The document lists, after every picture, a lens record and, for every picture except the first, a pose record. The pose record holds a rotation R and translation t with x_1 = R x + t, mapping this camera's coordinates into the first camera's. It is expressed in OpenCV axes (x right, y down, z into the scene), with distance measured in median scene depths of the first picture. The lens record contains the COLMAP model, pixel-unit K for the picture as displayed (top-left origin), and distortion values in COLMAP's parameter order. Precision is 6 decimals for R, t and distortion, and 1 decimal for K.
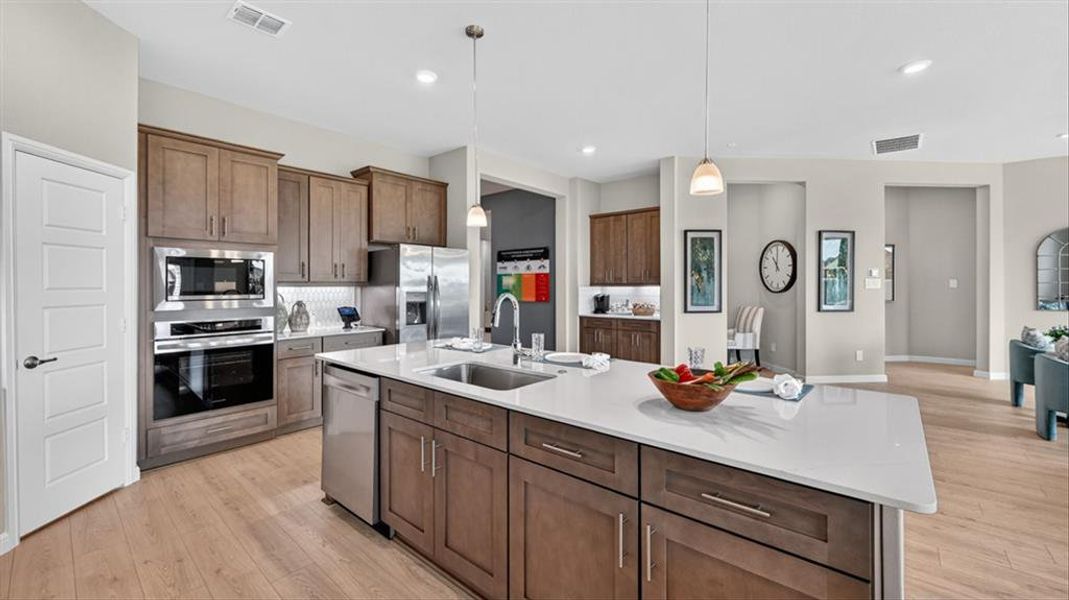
lens RADIAL K [[422.0, 0, 536.2], [0, 422.0, 283.7], [0, 0, 1]] dist [-0.003845, 0.001671]
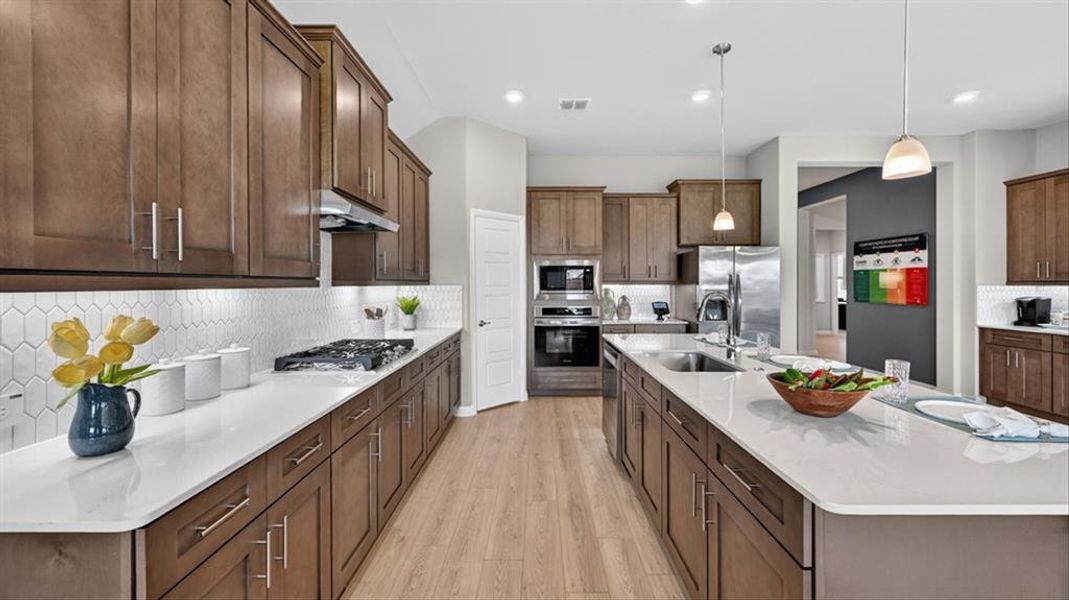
lens RADIAL K [[422.0, 0, 535.0], [0, 422.0, 283.9], [0, 0, 1]] dist [-0.003845, 0.001671]
pose [[0.648989, 0.002209, -0.760795, 0.224720], [0.003274, 0.999978, 0.005696, -0.003430], [0.760791, -0.006188, 0.648968, -0.039538]]
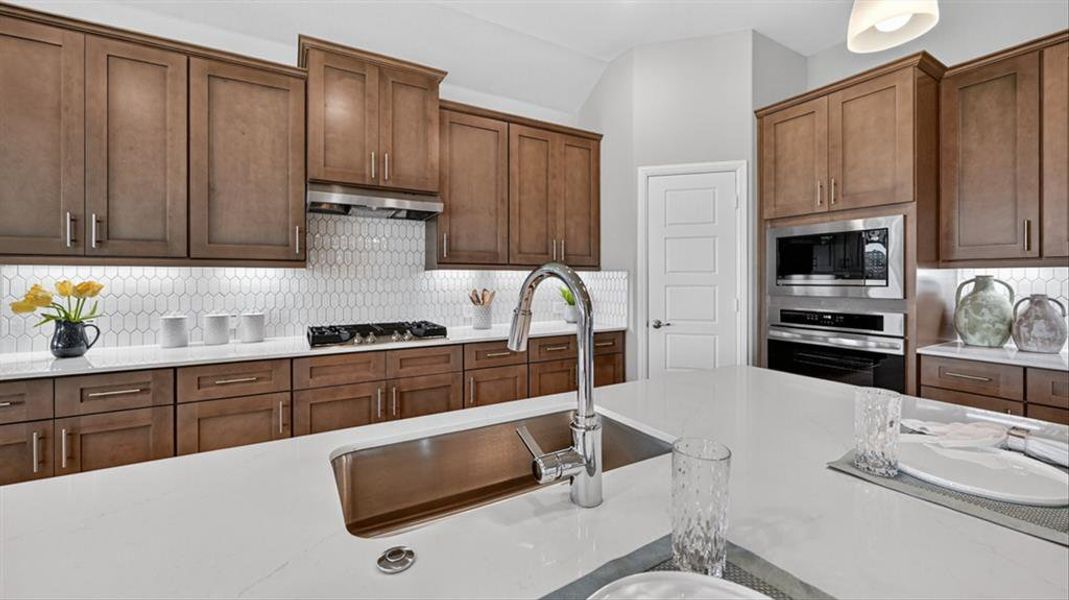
lens RADIAL K [[422.0, 0, 536.9], [0, 422.0, 279.2], [0, 0, 1]] dist [-0.003845, 0.001671]
pose [[-0.321267, 0.003956, -0.946980, 0.129296], [0.004624, 0.999986, 0.002609, 0.015666], [0.946977, -0.003540, -0.321281, 0.532206]]
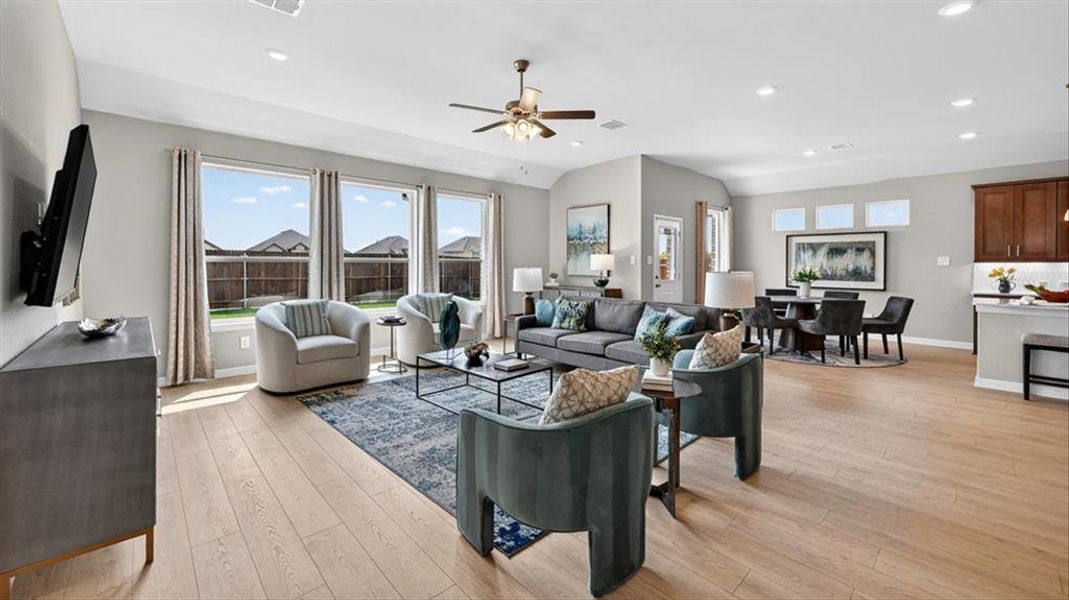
lens RADIAL K [[422.0, 0, 536.4], [0, 422.0, 268.7], [0, 0, 1]] dist [-0.003845, 0.001671]
pose [[-0.994618, -0.001177, 0.103602, 1.204546], [-0.000372, 0.999970, 0.007783, 0.010205], [-0.103608, 0.007703, -0.994588, 1.406653]]
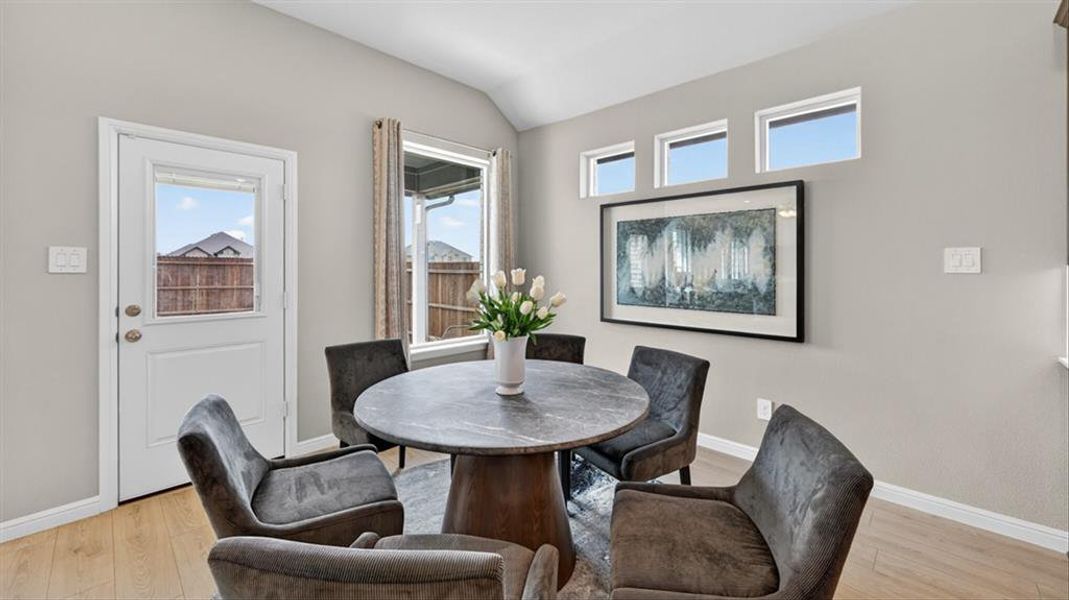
lens RADIAL K [[422.0, 0, 541.0], [0, 422.0, 268.2], [0, 0, 1]] dist [-0.003845, 0.001671]
pose [[-0.998706, 0.003001, 0.050765, 0.394932], [0.002739, 0.999983, -0.005231, 0.005100], [-0.050780, -0.005086, -0.998697, 0.296355]]
